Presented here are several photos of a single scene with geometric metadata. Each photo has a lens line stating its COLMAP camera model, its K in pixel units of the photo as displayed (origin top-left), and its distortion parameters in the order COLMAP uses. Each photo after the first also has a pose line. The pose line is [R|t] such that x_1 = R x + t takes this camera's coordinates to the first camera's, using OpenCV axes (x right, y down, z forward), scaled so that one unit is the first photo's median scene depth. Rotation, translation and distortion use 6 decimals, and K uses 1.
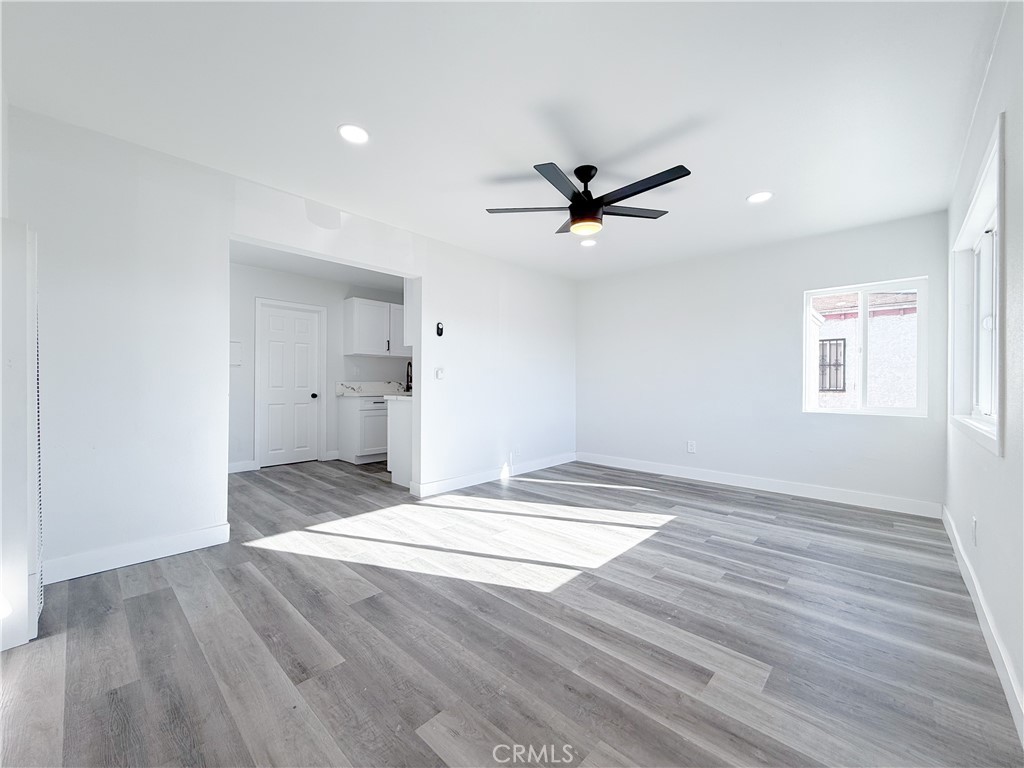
lens RADIAL K [[410.4, 0, 510.5], [0, 410.4, 384.3], [0, 0, 1]] dist [0.000061, 0.000252]
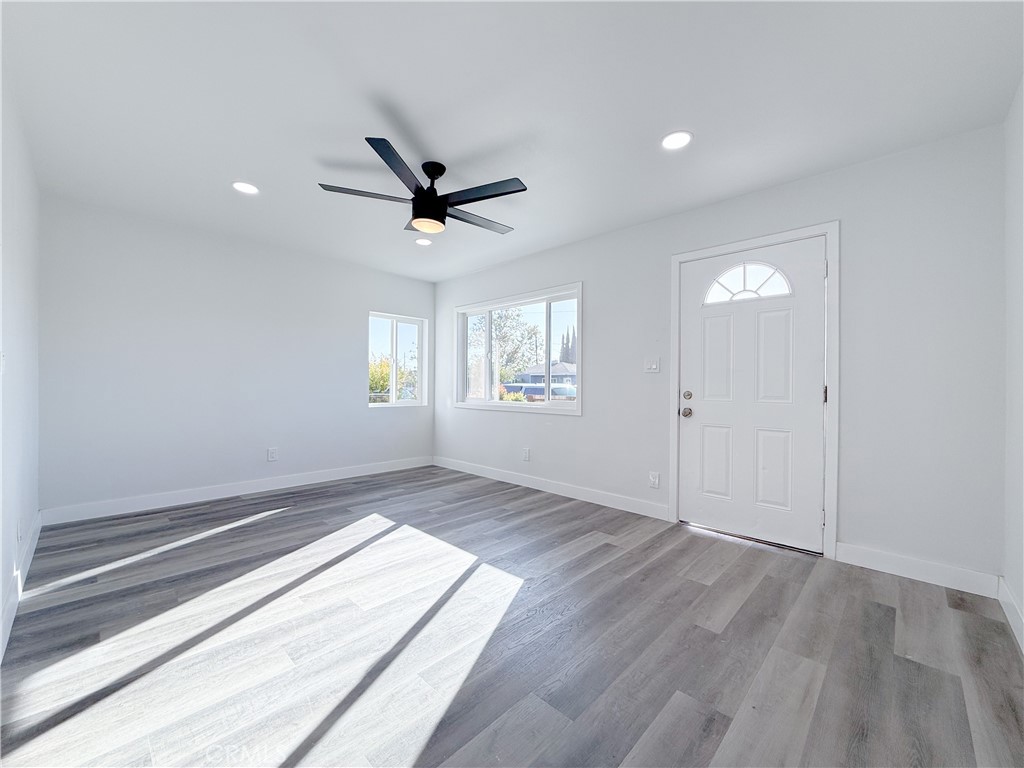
lens RADIAL K [[410.4, 0, 510.5], [0, 410.4, 384.3], [0, 0, 1]] dist [0.000061, 0.000252]
pose [[0.011774, -0.001599, 0.999929, -0.780353], [-0.007429, 0.999971, 0.001686, -0.012176], [-0.999903, -0.007449, 0.011762, 0.801115]]
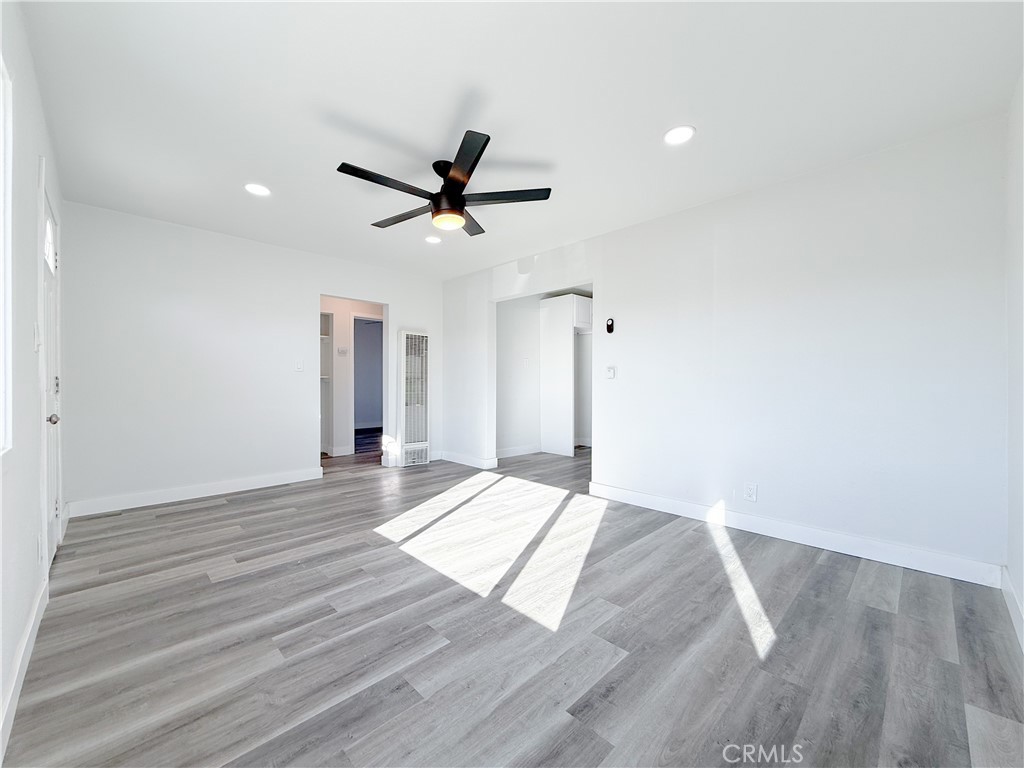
lens RADIAL K [[410.4, 0, 510.5], [0, 410.4, 384.3], [0, 0, 1]] dist [0.000061, 0.000252]
pose [[-0.034938, 0.002631, -0.999386, 1.154252], [-0.003154, 0.999991, 0.002743, 0.000015], [0.999384, 0.003248, -0.034930, 1.189365]]
